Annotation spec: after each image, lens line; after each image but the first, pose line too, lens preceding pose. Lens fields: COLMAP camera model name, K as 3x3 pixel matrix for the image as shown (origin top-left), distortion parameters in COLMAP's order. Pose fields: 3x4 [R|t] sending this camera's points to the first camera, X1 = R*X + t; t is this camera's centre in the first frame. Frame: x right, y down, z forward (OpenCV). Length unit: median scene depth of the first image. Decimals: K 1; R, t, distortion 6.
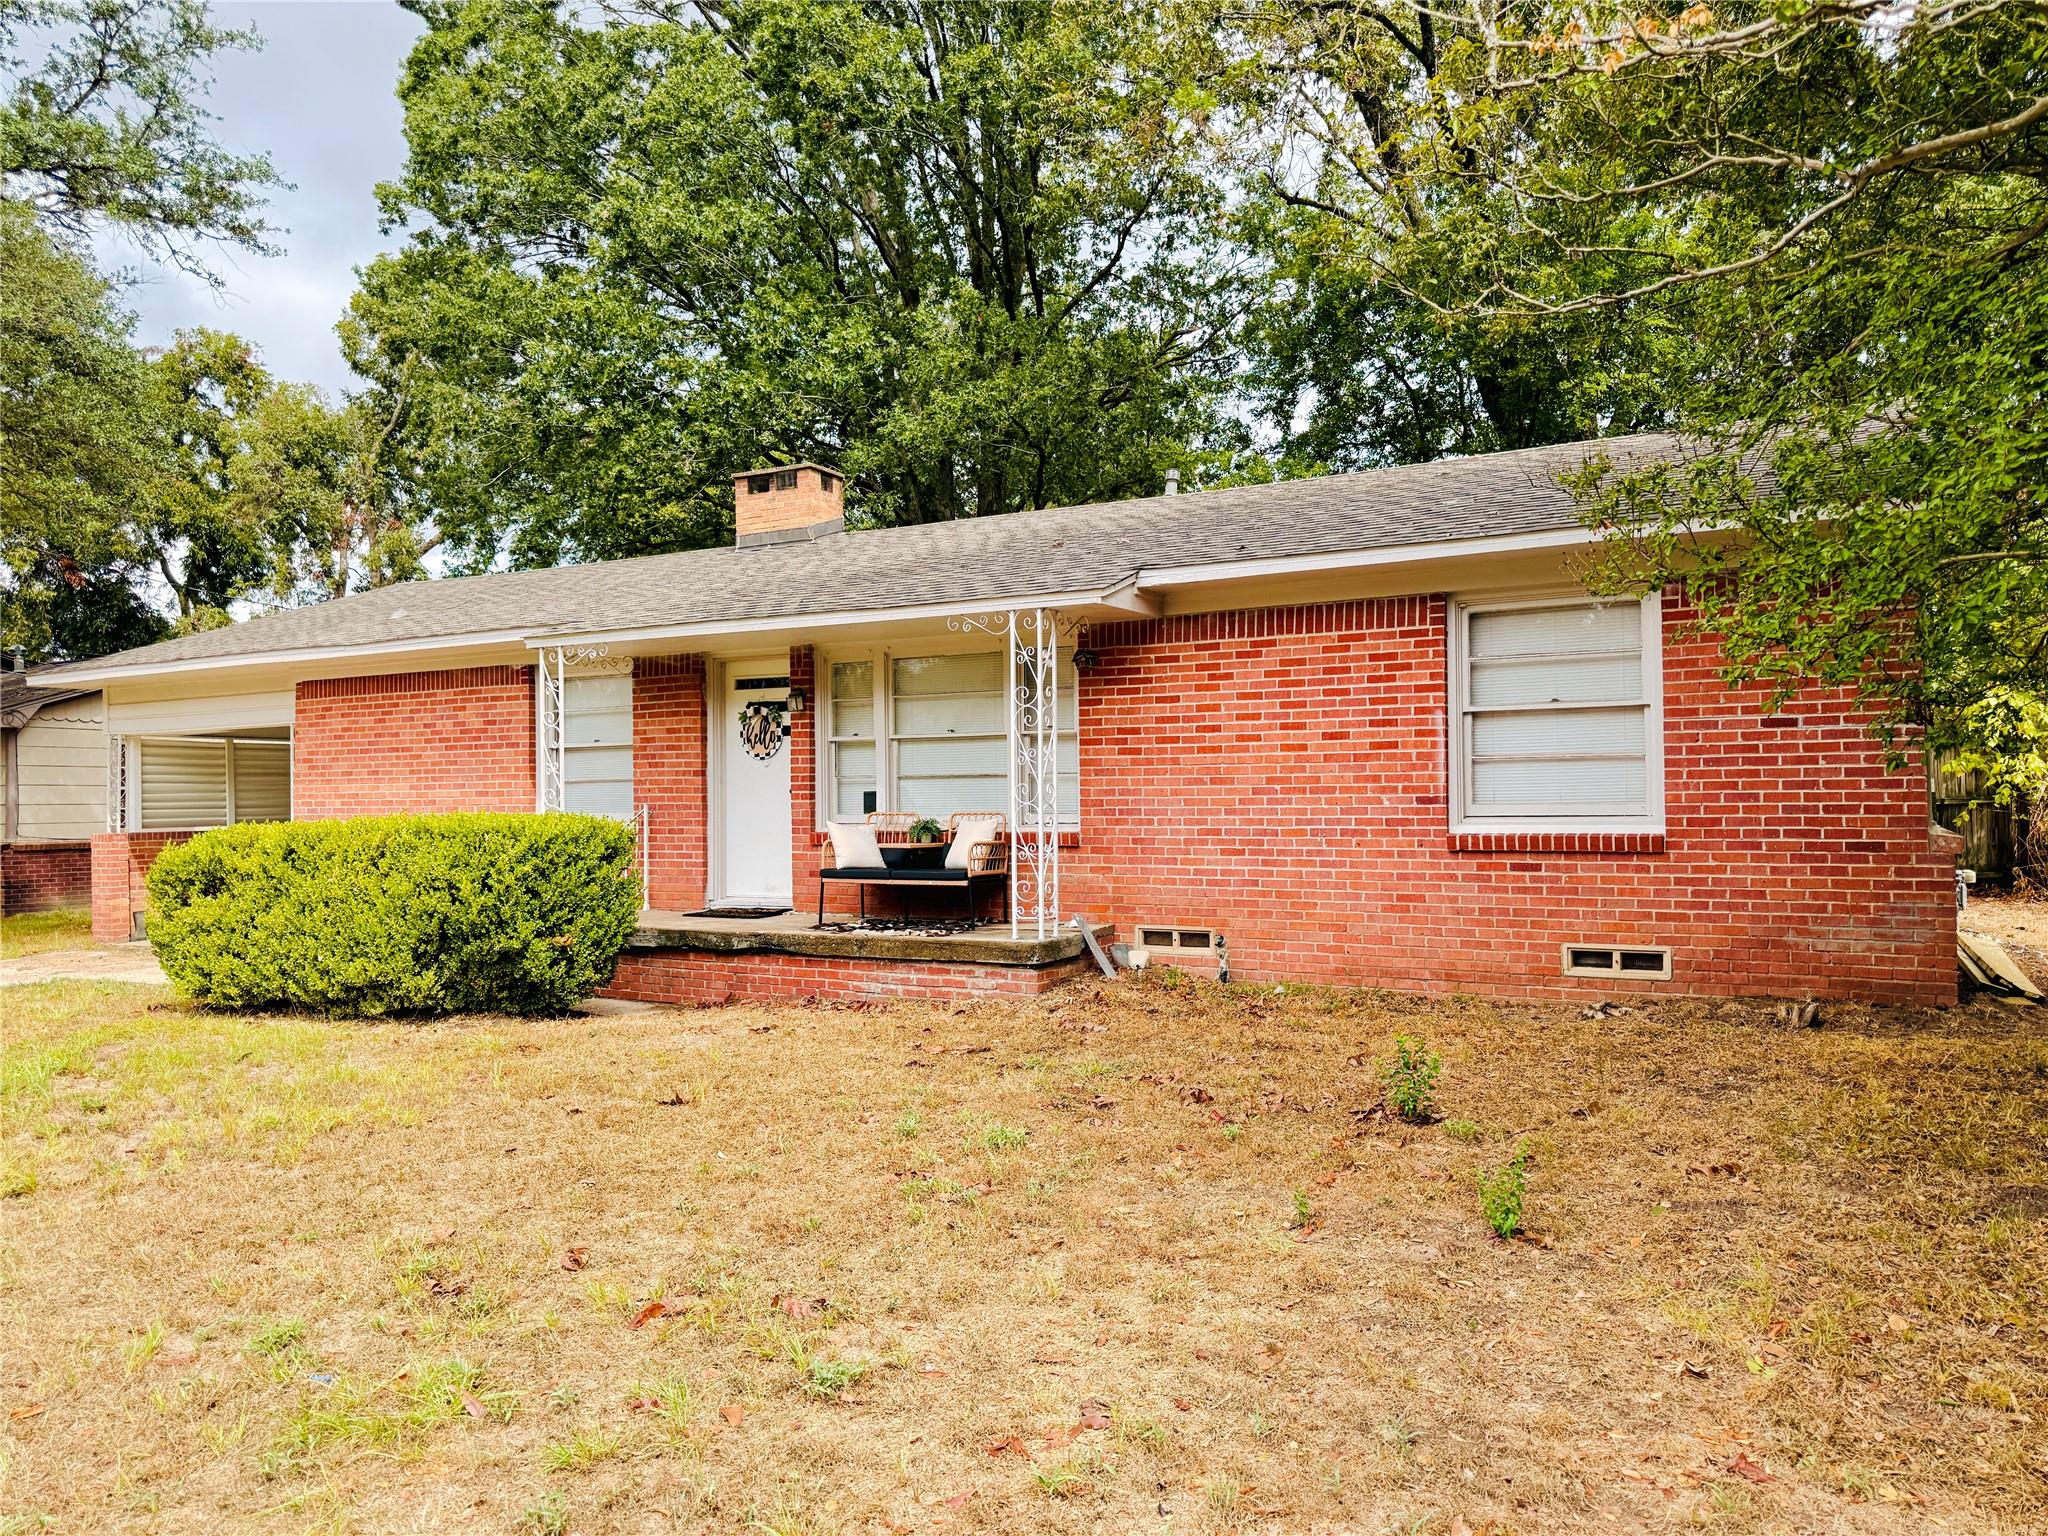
lens RADIAL K [[1451.0, 0, 1023.6], [0, 1451.0, 771.0], [0, 0, 1]] dist [0.049812, -0.056637]
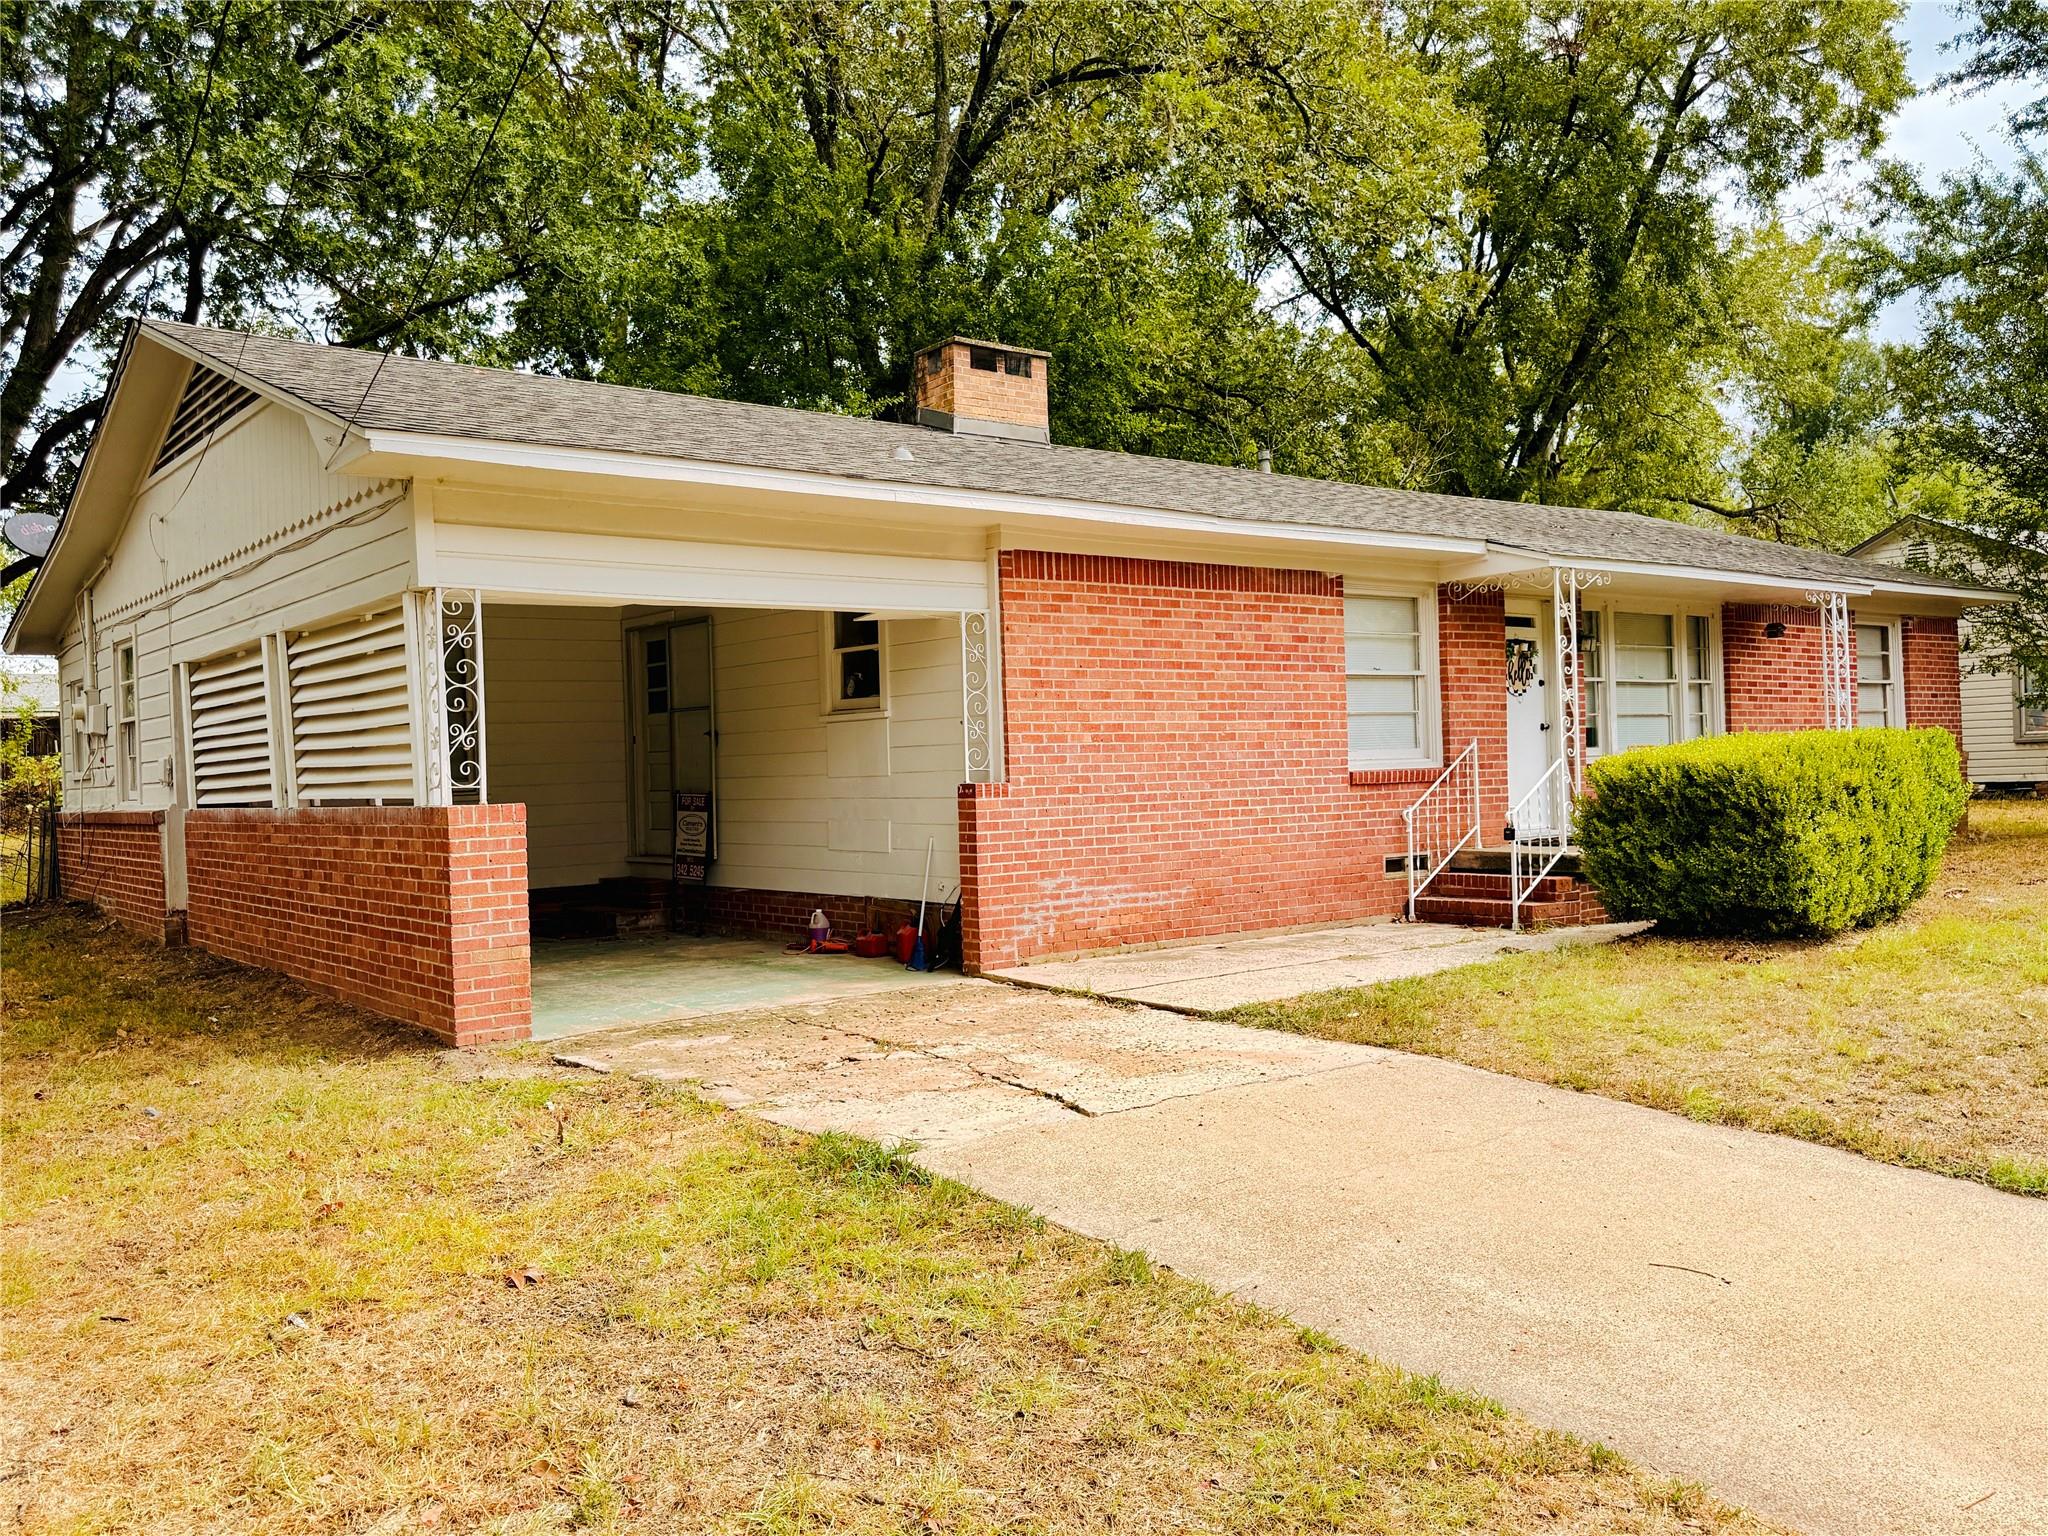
lens RADIAL K [[1651.0, 0, 1024.0], [0, 1651.0, 769.9], [0, 0, 1]] dist [0.008875, 0.001072]
pose [[0.360867, -0.002591, 0.932614, -1.240072], [0.010622, 0.999943, -0.001332, 0.038027], [-0.932557, 0.010387, 0.360873, 0.787485]]
